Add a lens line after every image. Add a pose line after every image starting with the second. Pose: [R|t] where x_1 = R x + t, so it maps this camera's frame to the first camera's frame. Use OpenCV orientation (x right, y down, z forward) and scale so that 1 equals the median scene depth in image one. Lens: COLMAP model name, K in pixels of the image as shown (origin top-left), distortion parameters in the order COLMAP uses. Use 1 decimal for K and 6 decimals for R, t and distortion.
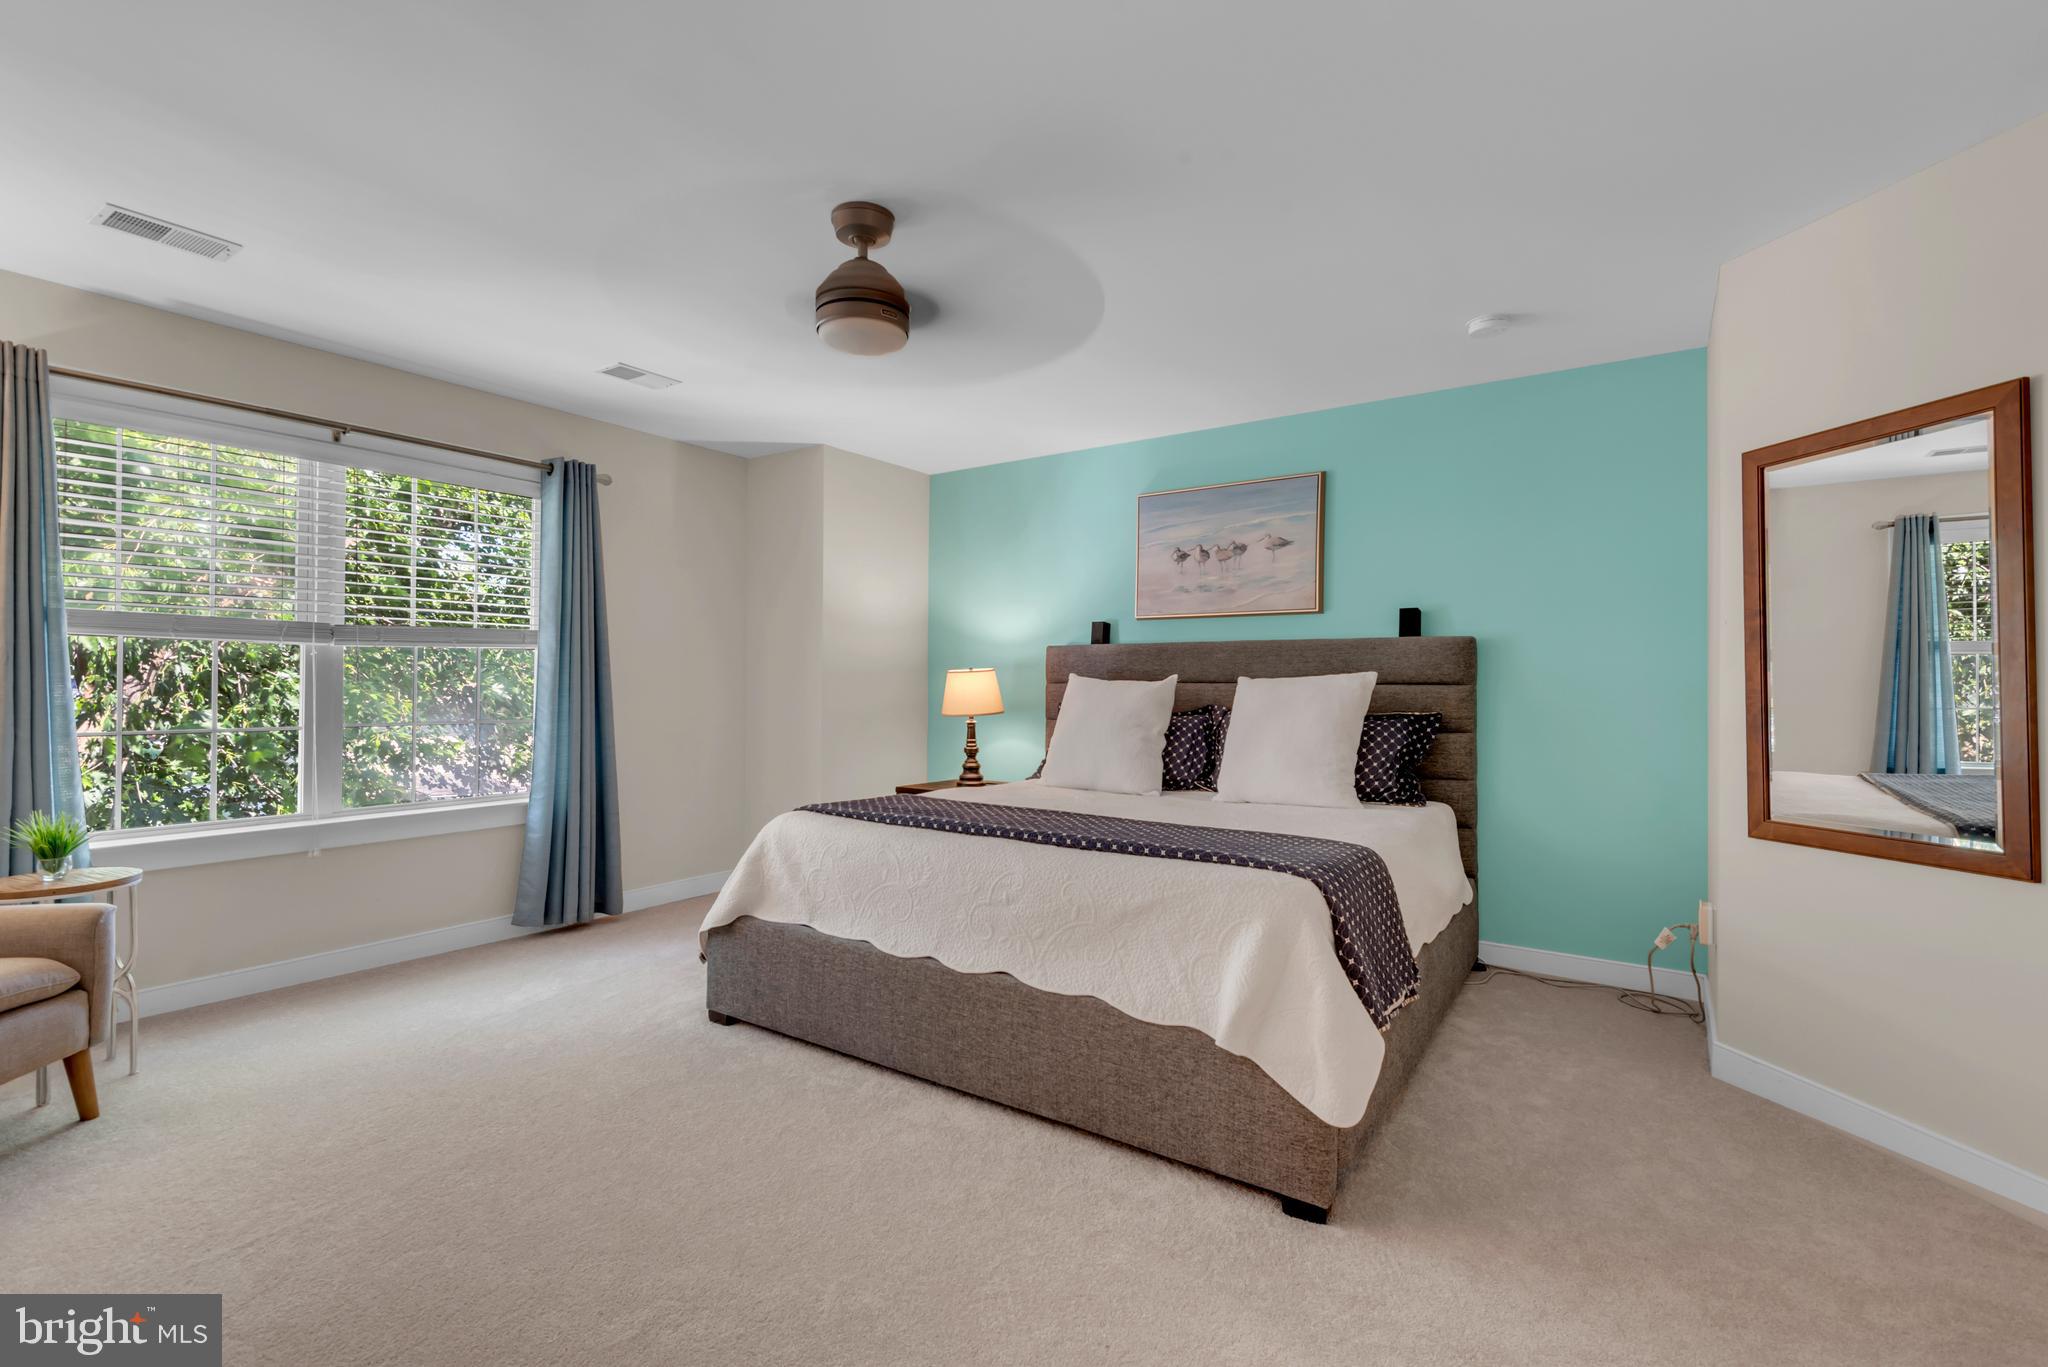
lens RADIAL K [[899.3, 0, 1025.0], [0, 899.3, 674.6], [0, 0, 1]] dist [-0.000206, -0.000073]
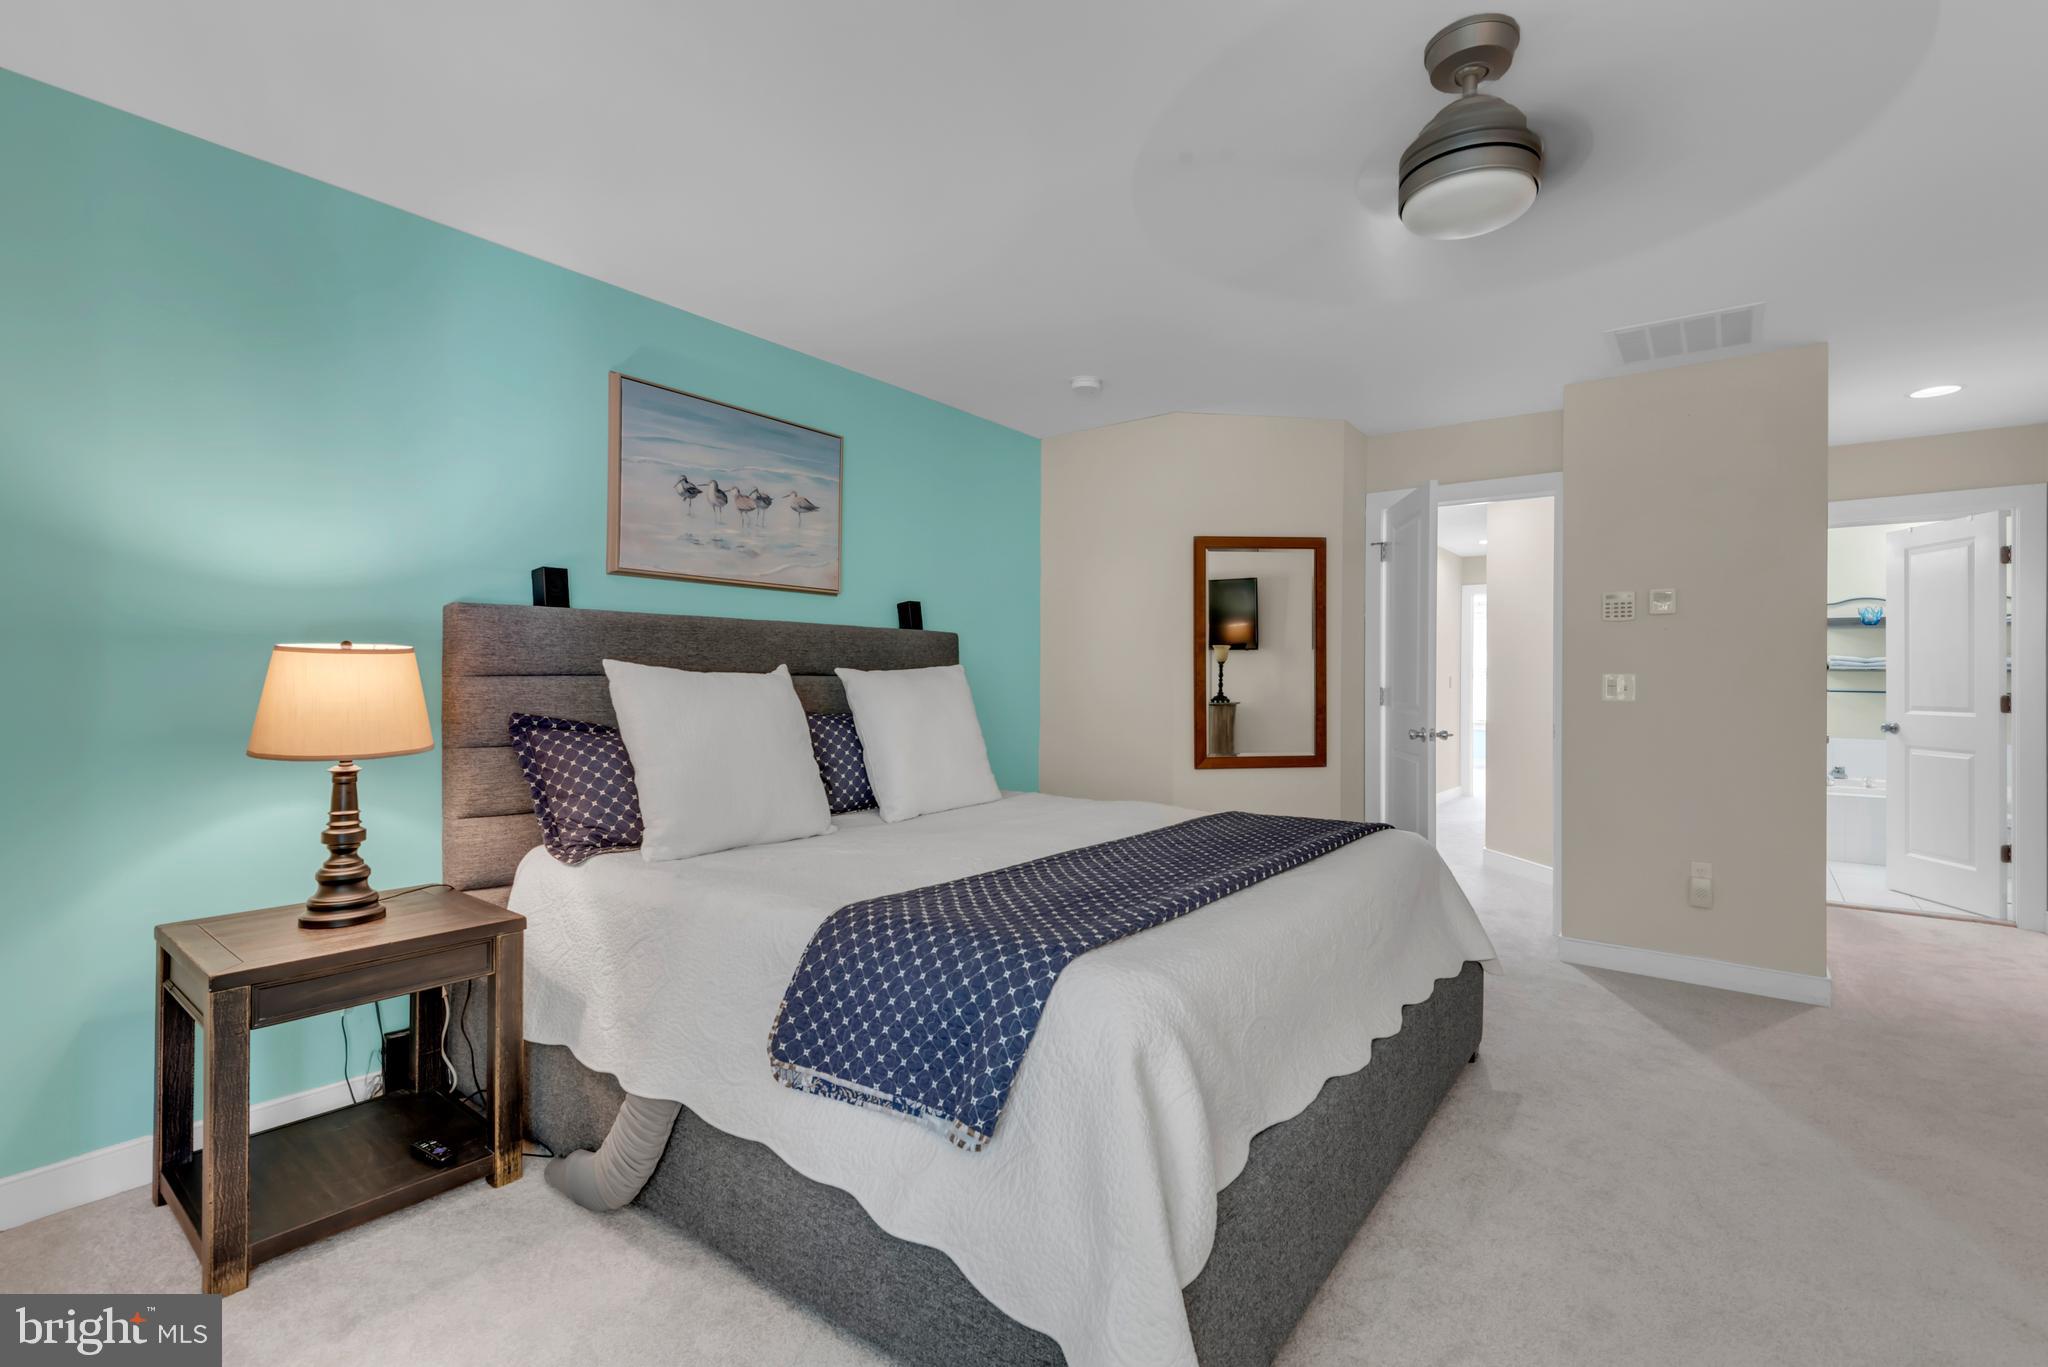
lens RADIAL K [[899.3, 0, 1025.0], [0, 899.3, 674.6], [0, 0, 1]] dist [-0.000206, -0.000073]
pose [[0.037793, -0.003359, 0.999280, -0.510536], [-0.014447, 0.999888, 0.003907, 0.002370], [-0.999181, -0.014584, 0.037740, 0.731552]]
